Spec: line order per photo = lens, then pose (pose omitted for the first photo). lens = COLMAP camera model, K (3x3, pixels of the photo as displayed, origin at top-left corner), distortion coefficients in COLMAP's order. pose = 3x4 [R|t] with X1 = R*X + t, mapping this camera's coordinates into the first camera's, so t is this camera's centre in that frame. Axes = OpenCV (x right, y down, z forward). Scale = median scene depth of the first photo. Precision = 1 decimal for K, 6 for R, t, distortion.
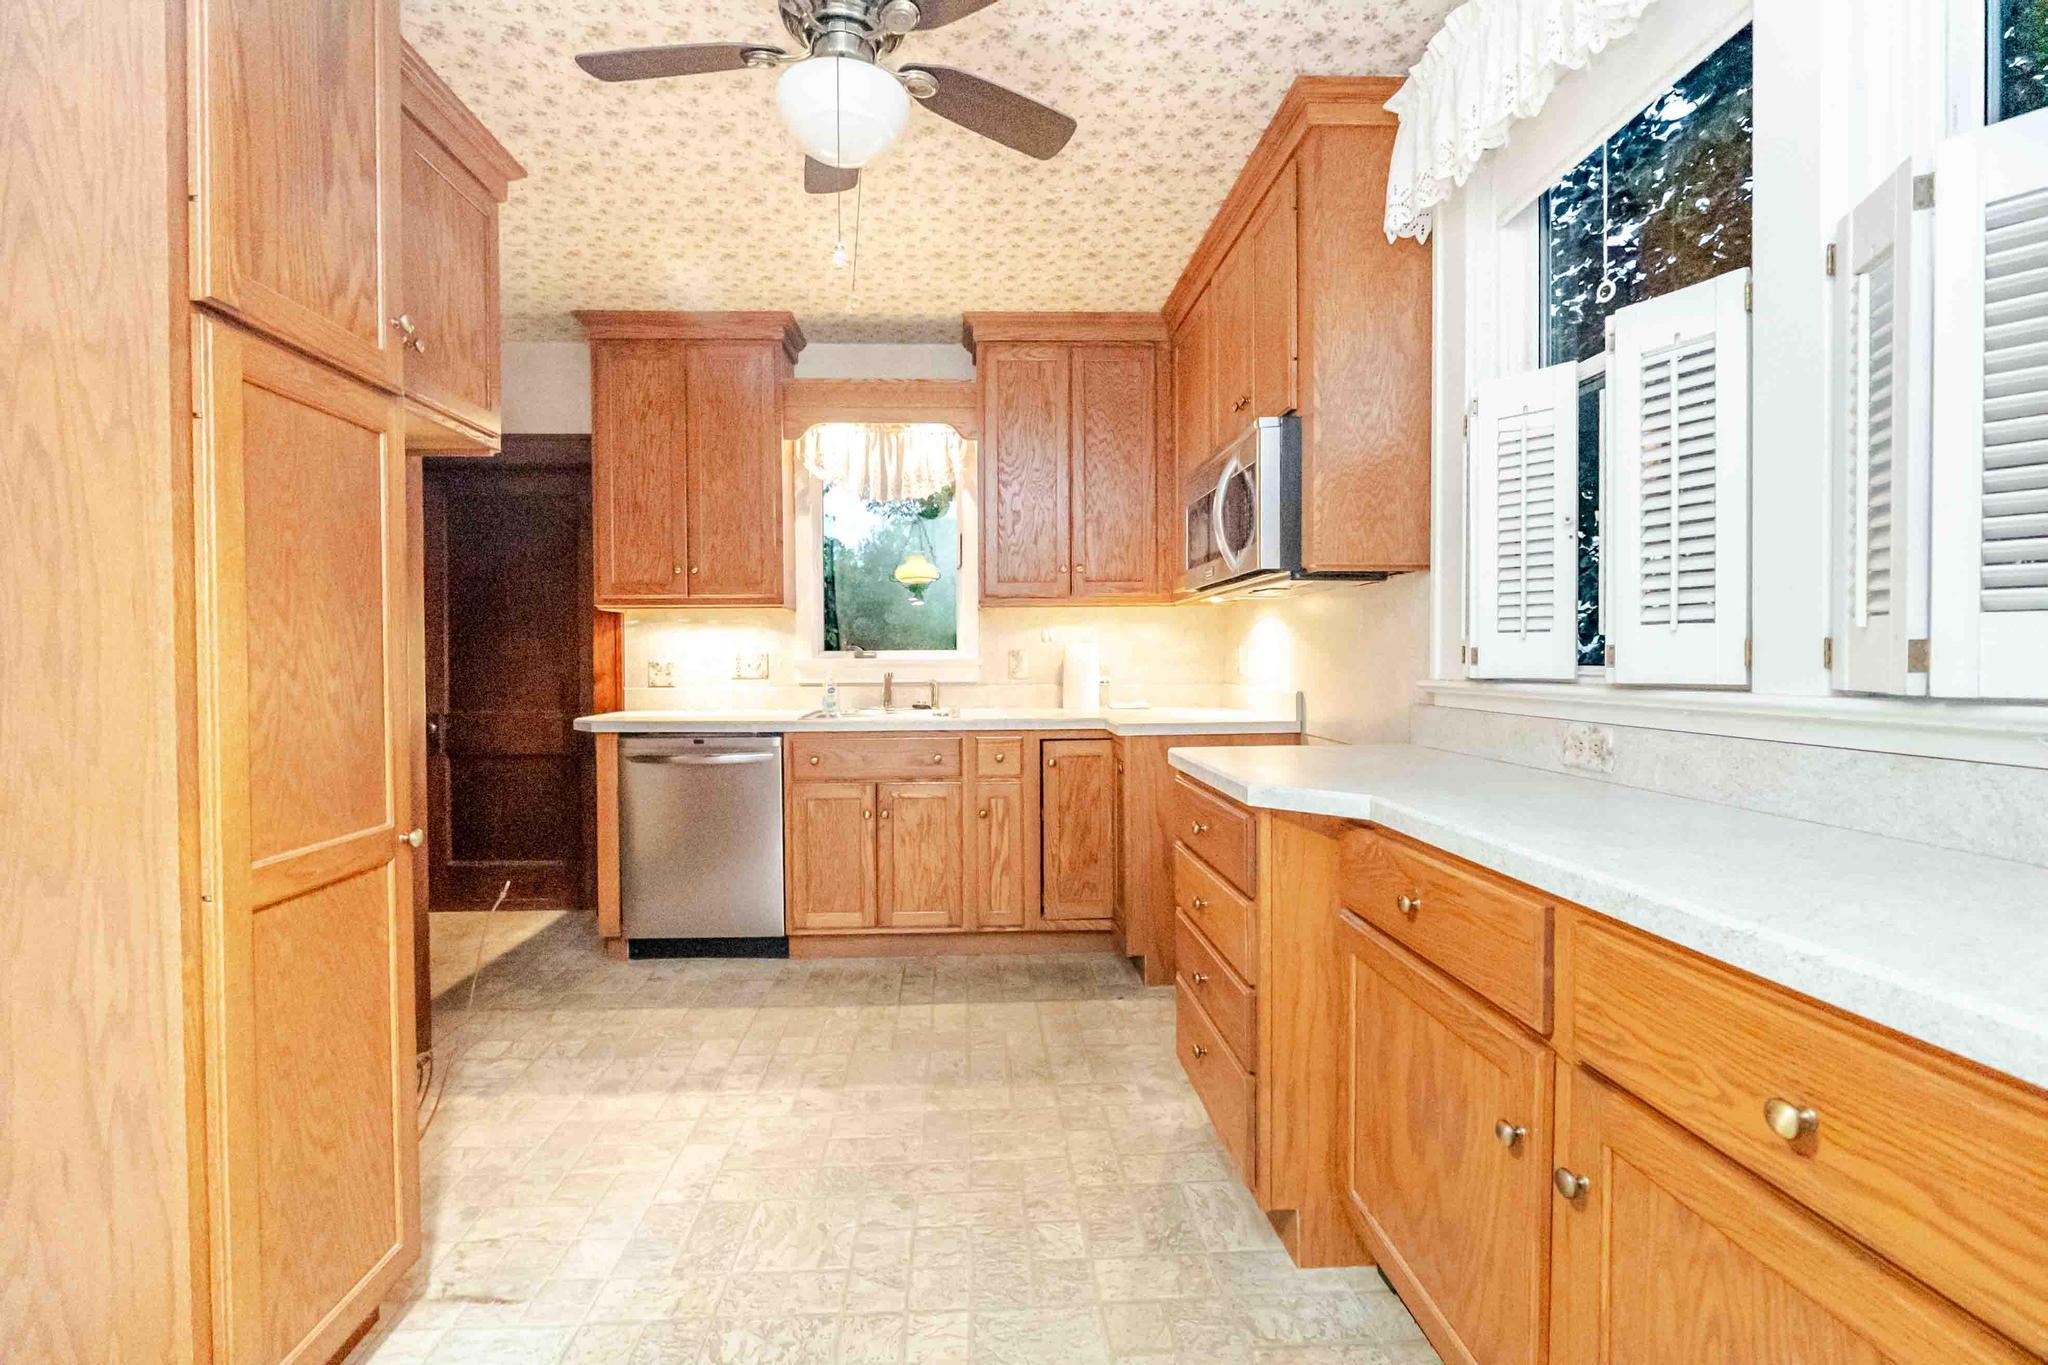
lens RADIAL K [[866.0, 0, 987.3], [0, 866.0, 670.7], [0, 0, 1]] dist [-0.002580, -0.000021]
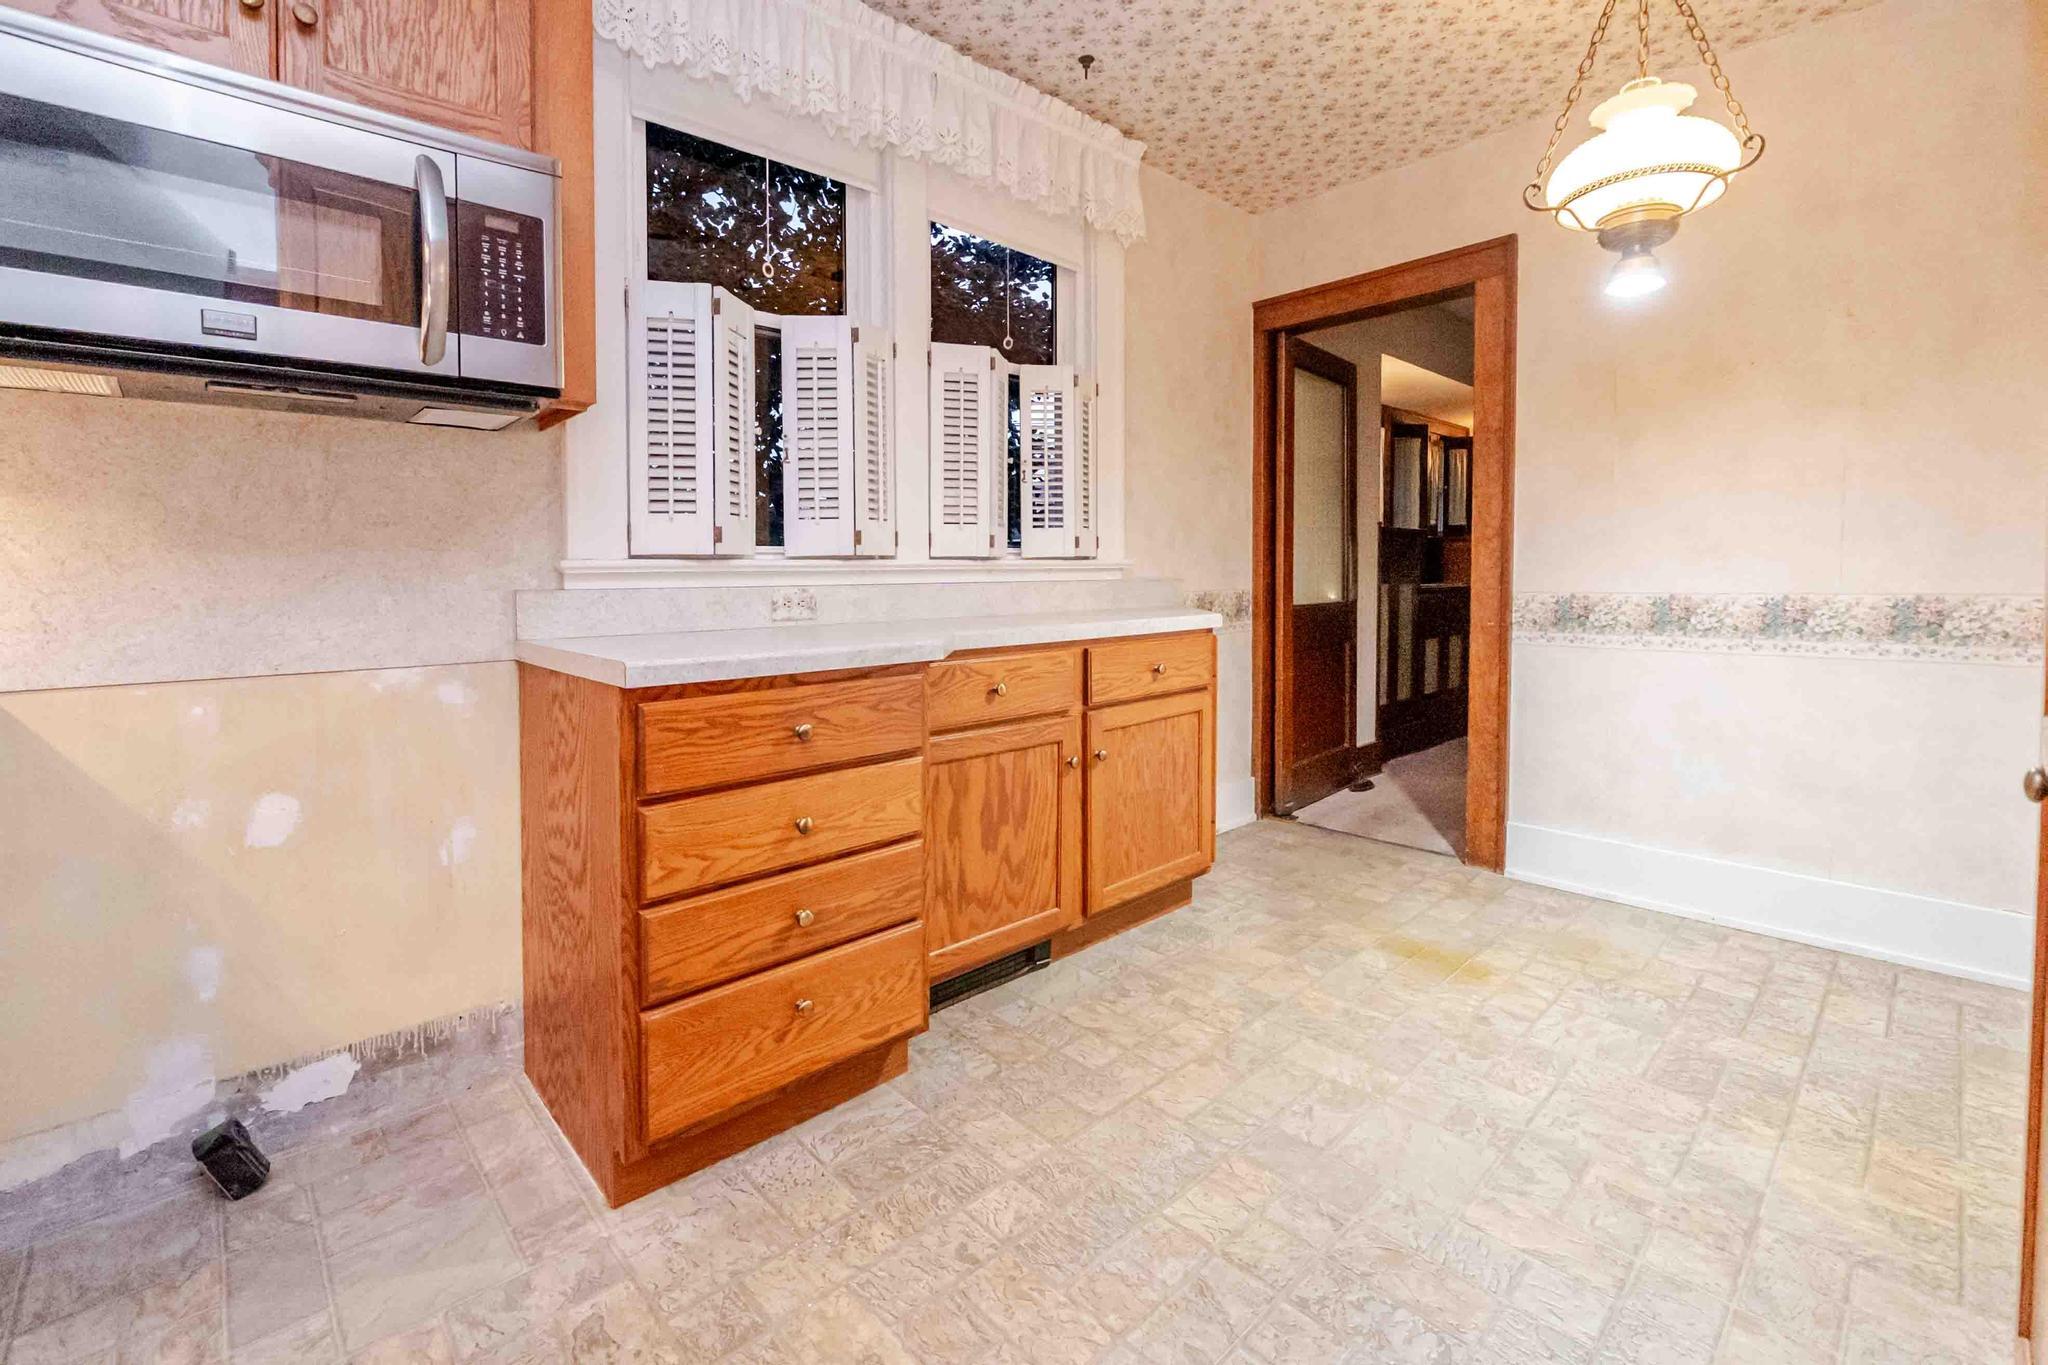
lens RADIAL K [[884.5, 0, 1024.5], [0, 884.5, 616.2], [0, 0, 1]] dist [-0.002262, -0.000060]
pose [[-0.658424, -0.018508, 0.752420, -0.295889], [0.029220, 0.998315, 0.050127, 0.023630], [-0.752080, 0.054991, -0.656774, 0.802428]]
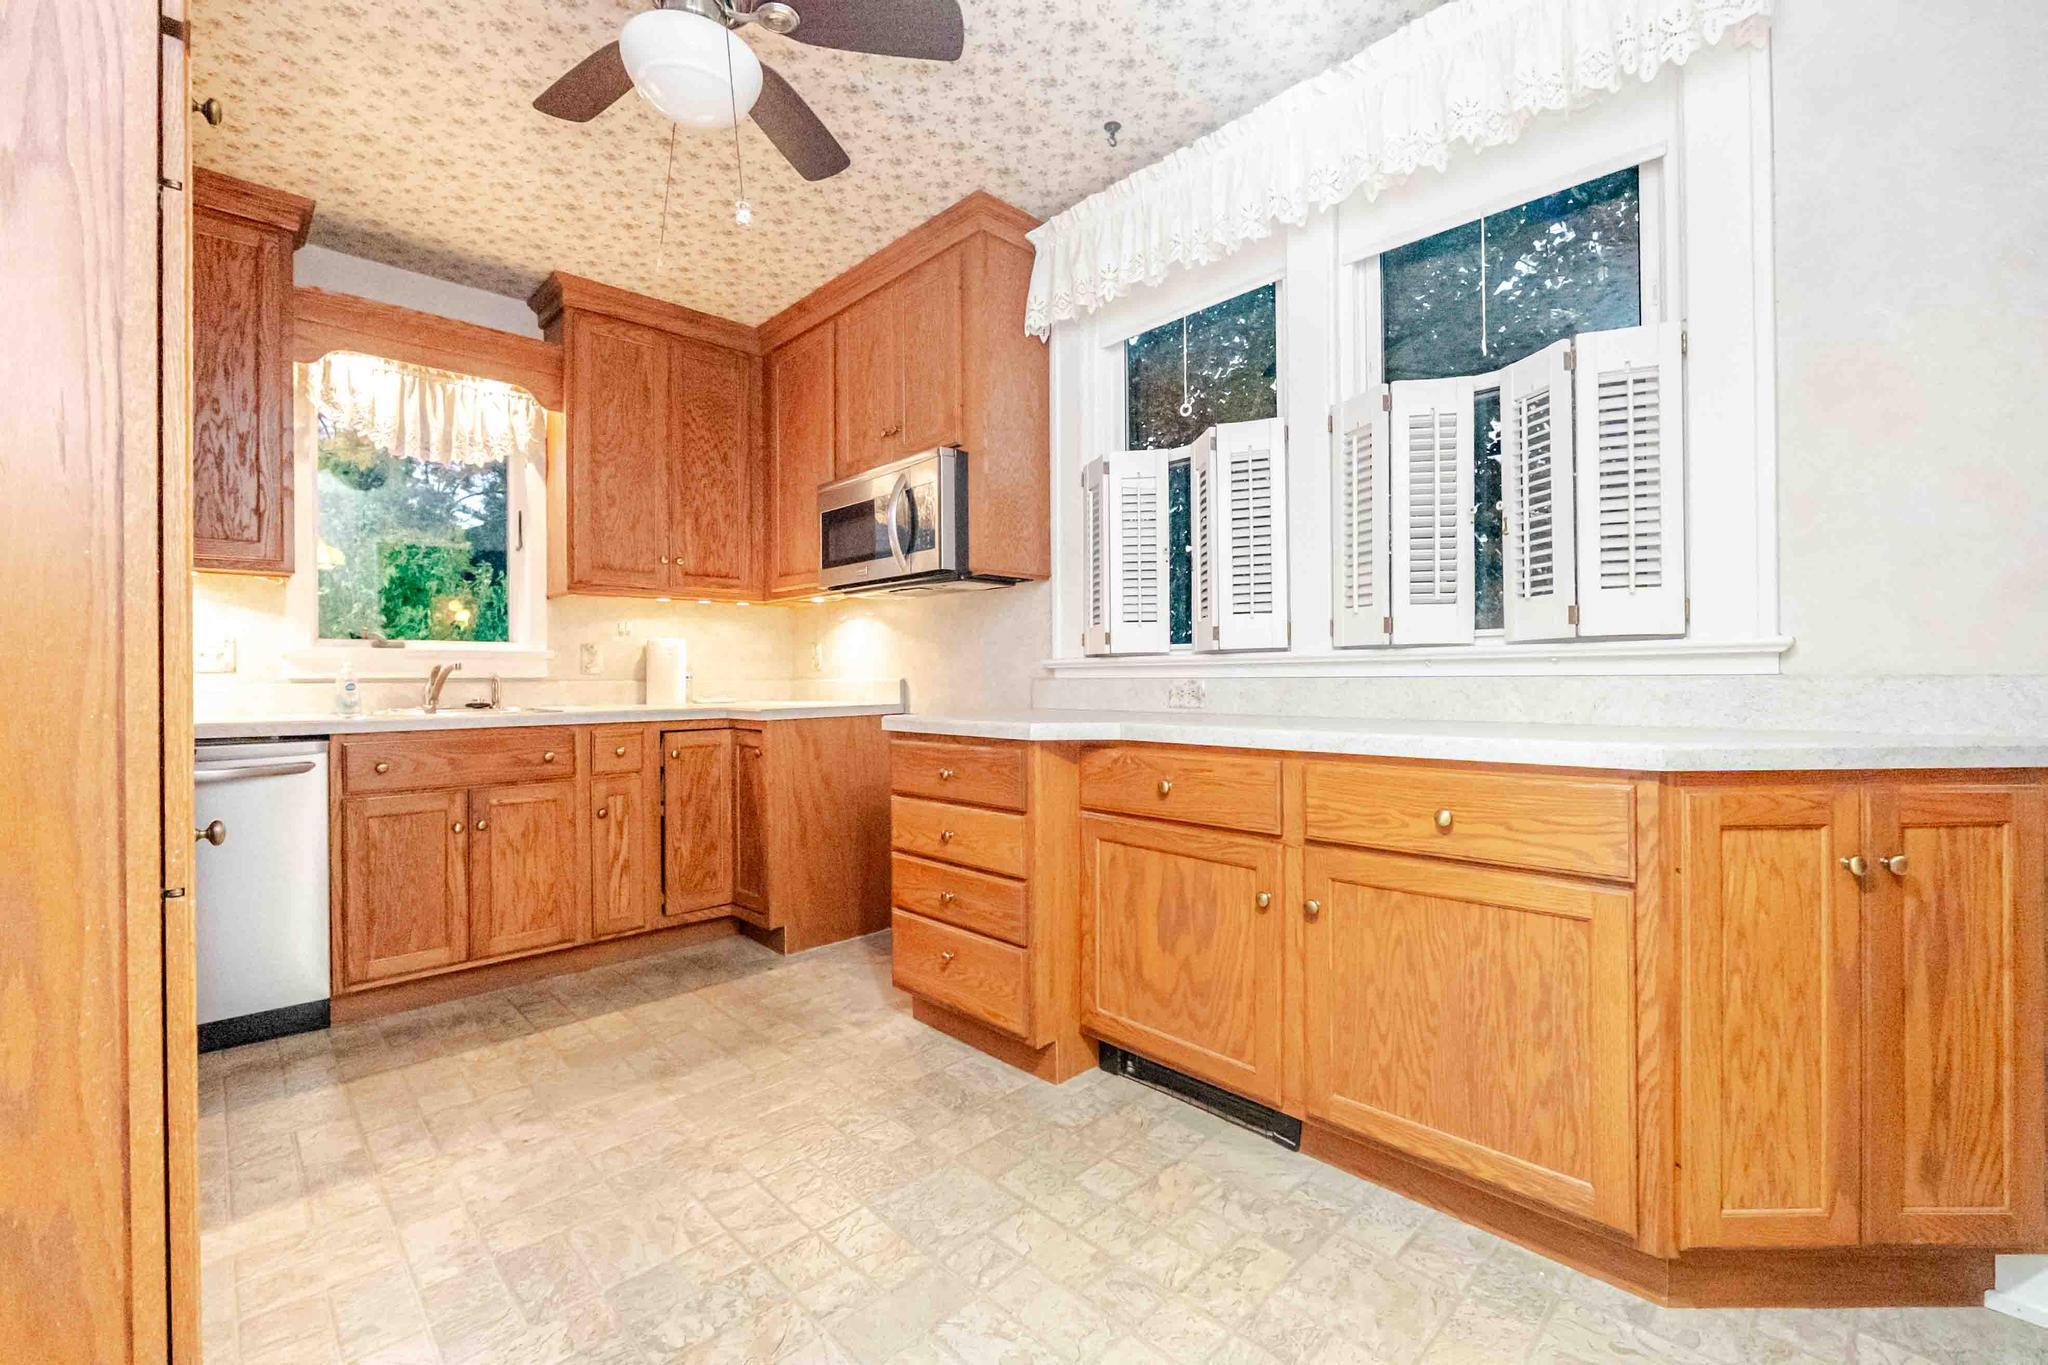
lens RADIAL K [[859.0, 0, 998.8], [0, 859.0, 673.4], [0, 0, 1]] dist [-0.001680, -0.000044]
pose [[0.751925, 0.004374, 0.659234, -0.292872], [0.012074, 0.999719, -0.020405, 0.038955], [-0.659138, 0.023303, 0.751661, 0.020866]]
